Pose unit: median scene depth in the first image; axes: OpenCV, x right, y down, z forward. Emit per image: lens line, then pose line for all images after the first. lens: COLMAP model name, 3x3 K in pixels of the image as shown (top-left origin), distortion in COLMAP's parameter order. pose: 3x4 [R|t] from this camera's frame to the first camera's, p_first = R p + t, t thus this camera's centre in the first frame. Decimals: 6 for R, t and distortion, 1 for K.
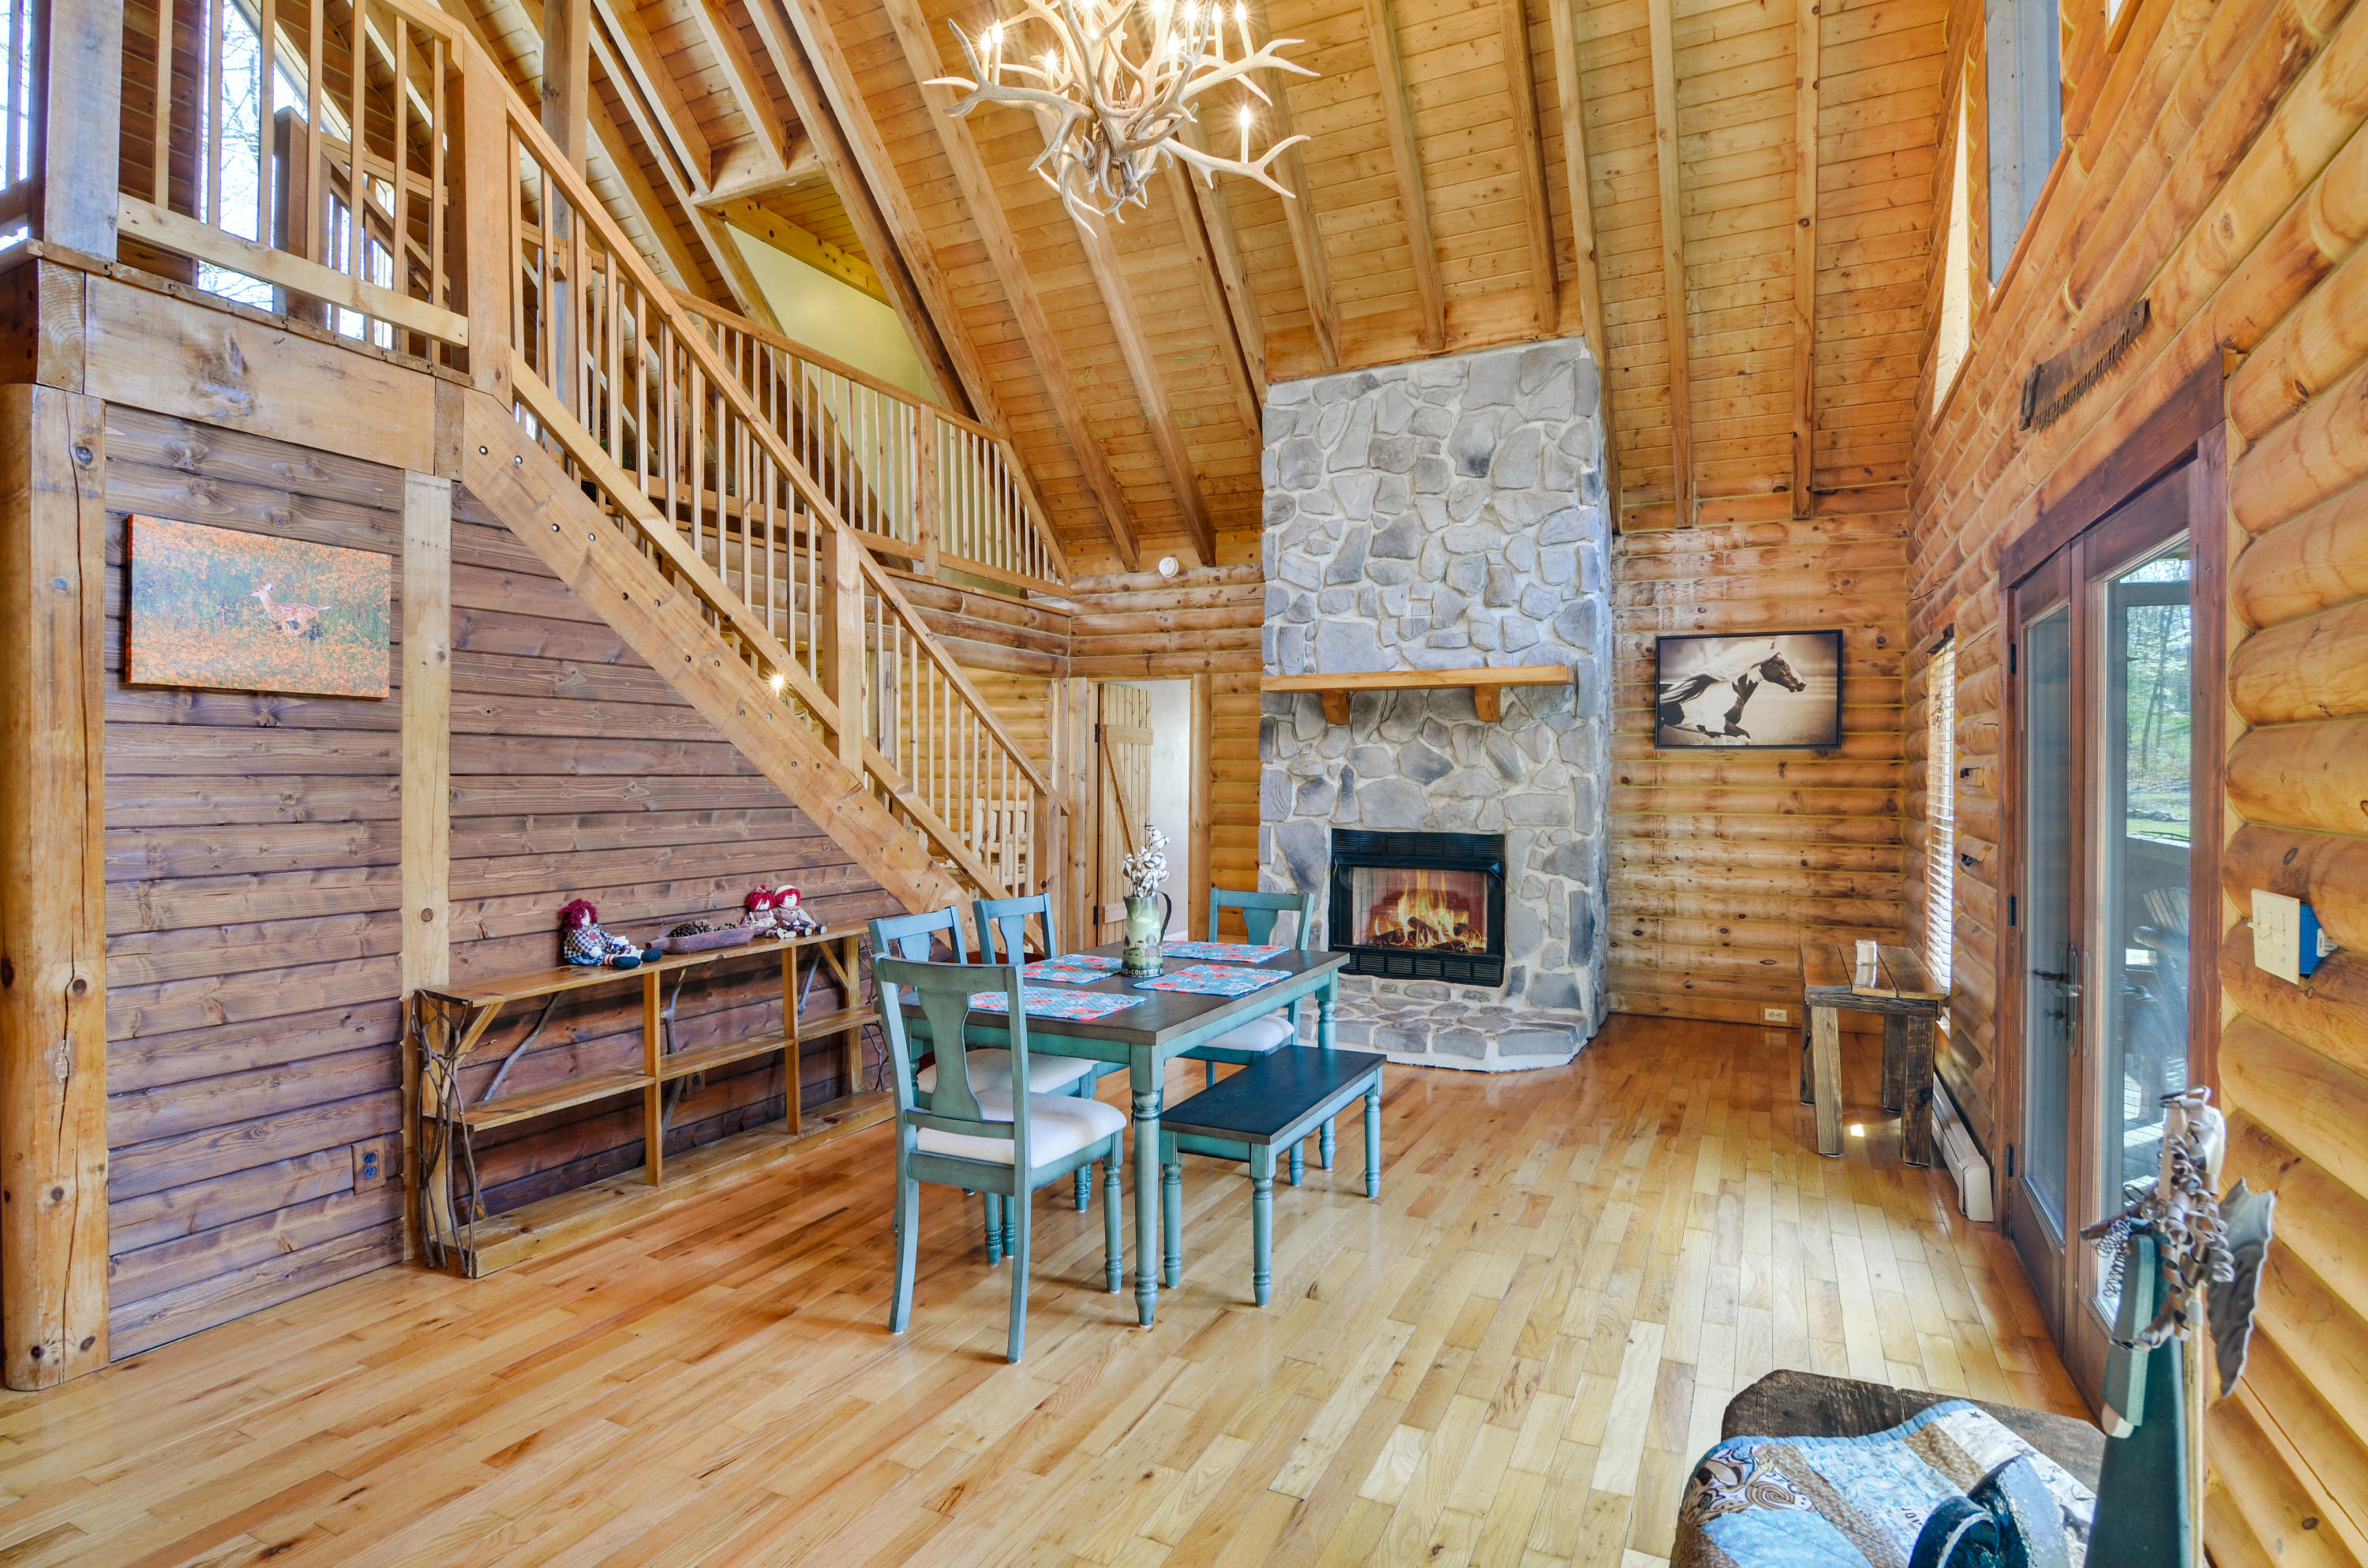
lens RADIAL K [[1196.0, 0, 1194.7], [0, 1196.0, 780.9], [0, 0, 1]] dist [-0.006522, -0.002434]
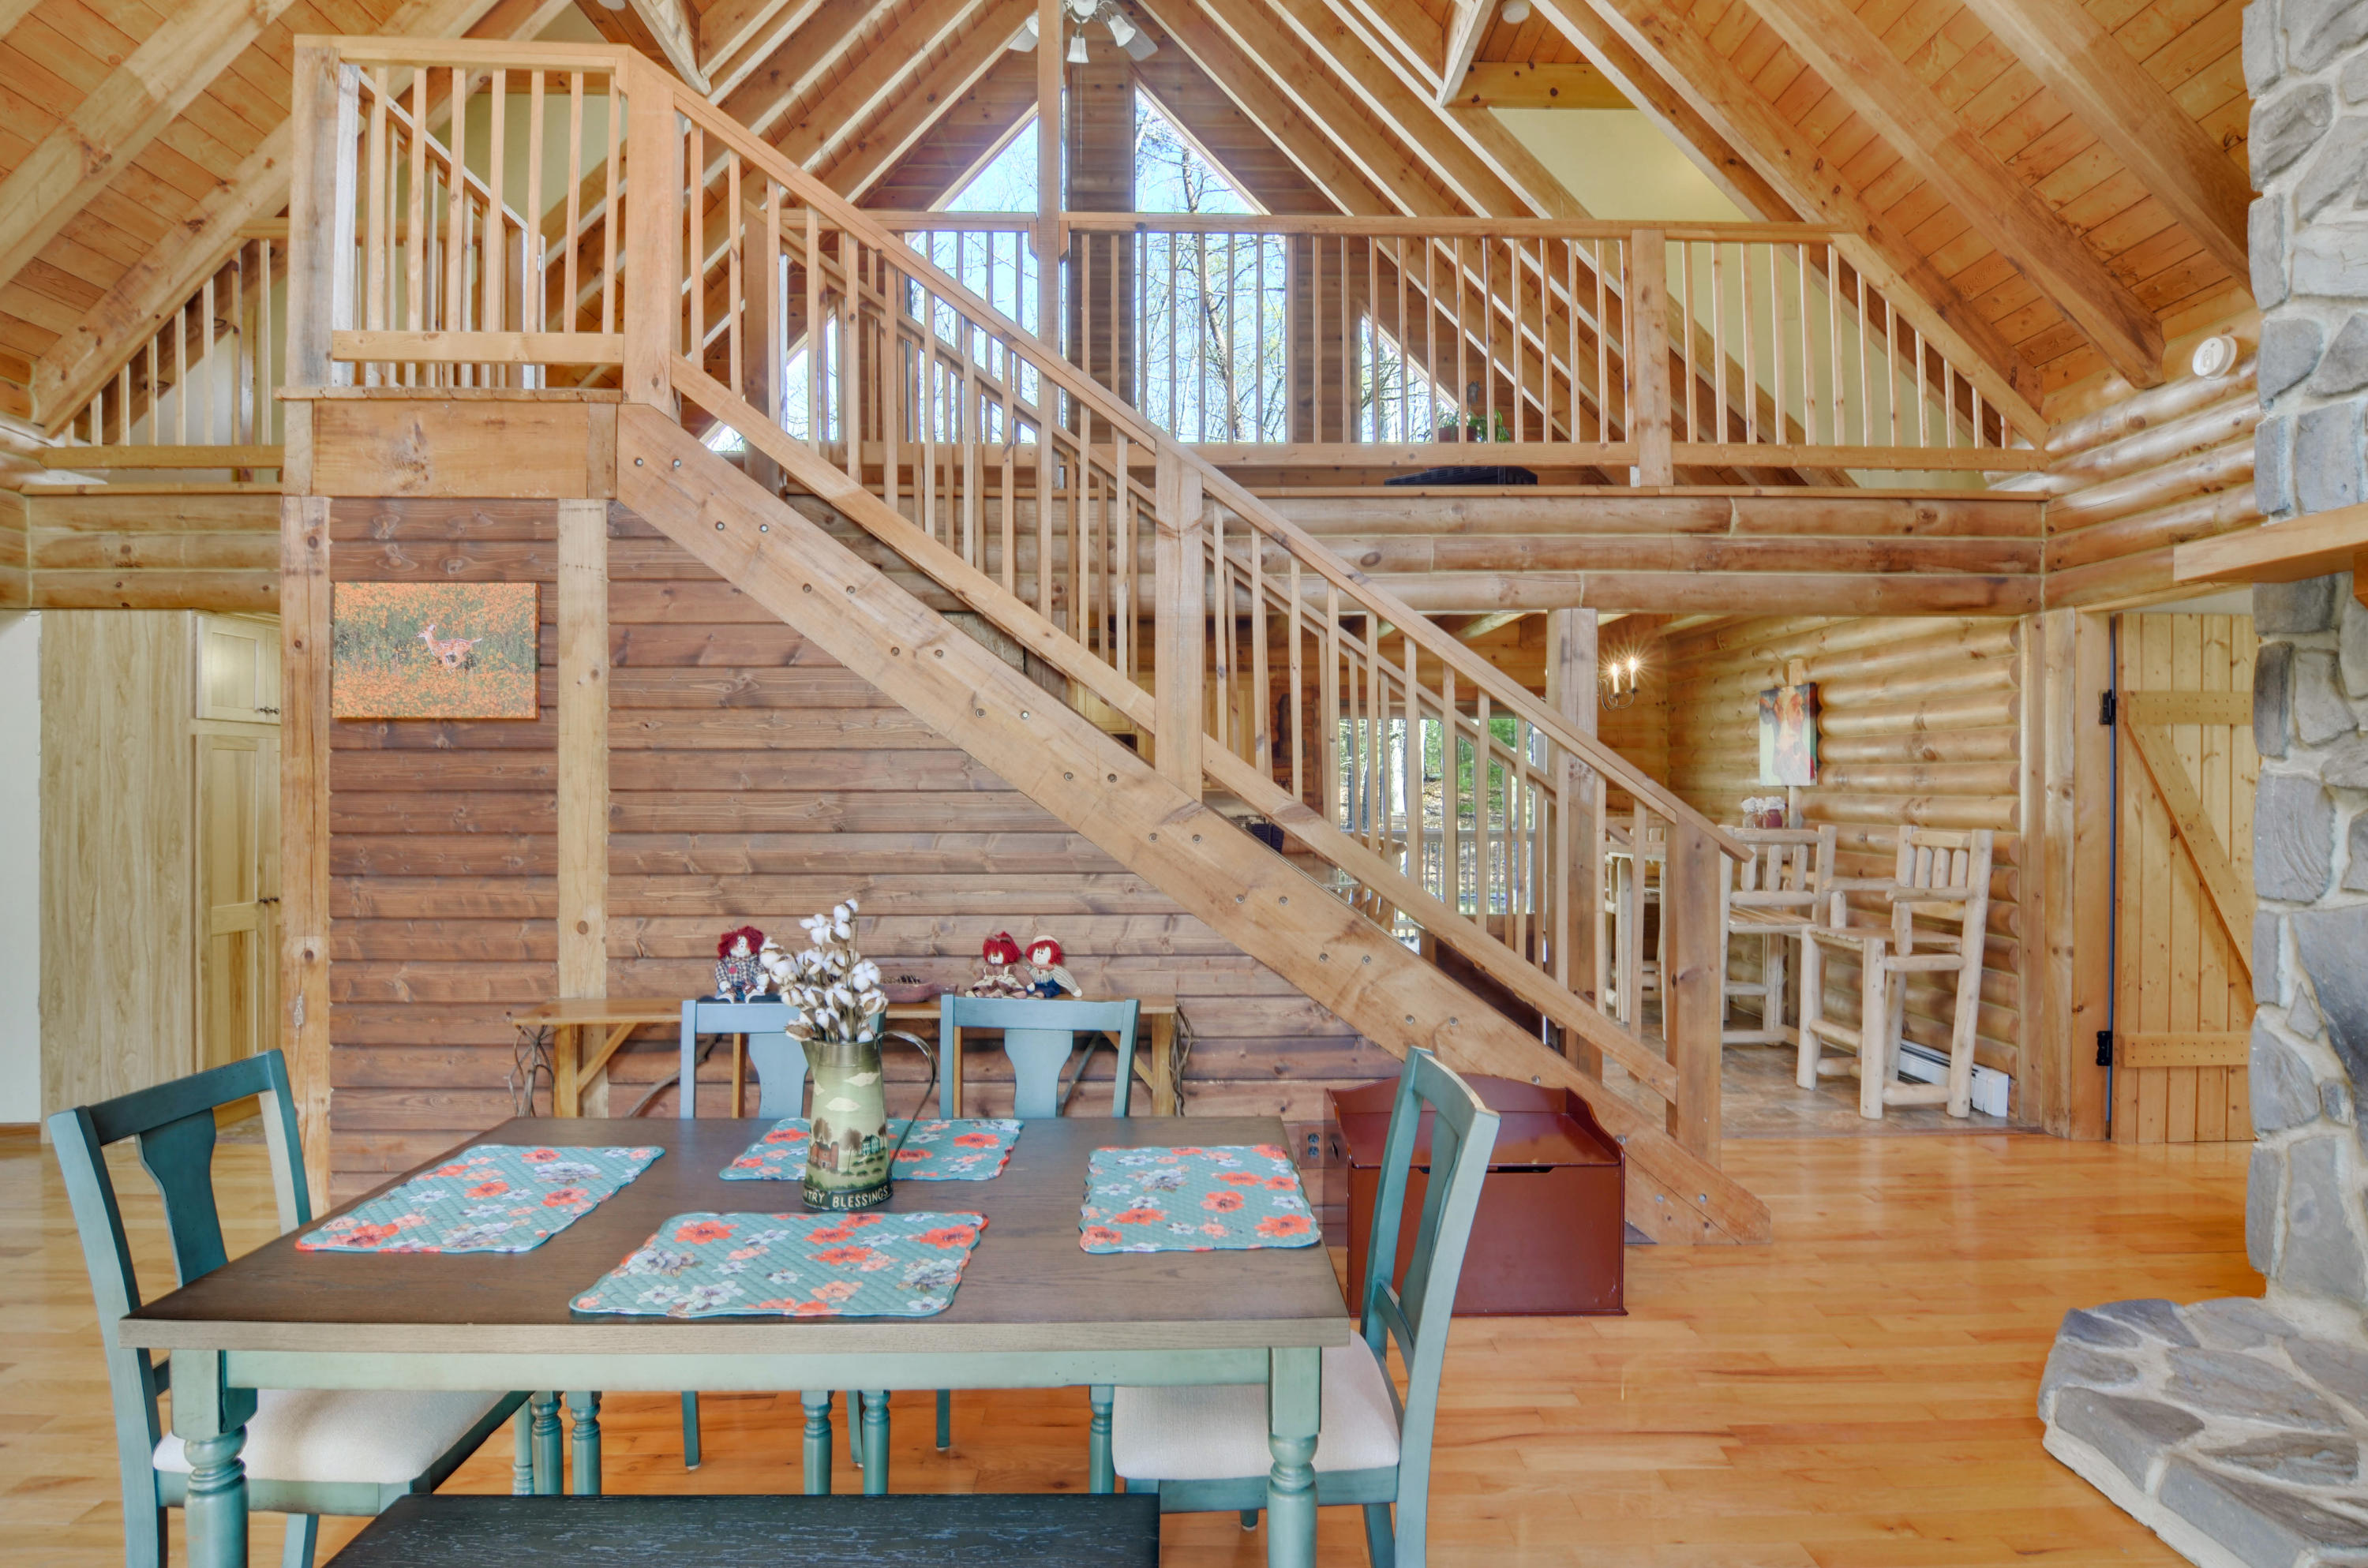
lens RADIAL K [[1196.0, 0, 1188.9], [0, 1196.0, 778.3], [0, 0, 1]] dist [-0.006522, -0.002434]
pose [[0.461369, -0.007601, -0.887176, 0.435314], [-0.002096, 0.999951, -0.009657, -0.005954], [0.887206, 0.006315, 0.461330, 0.844162]]
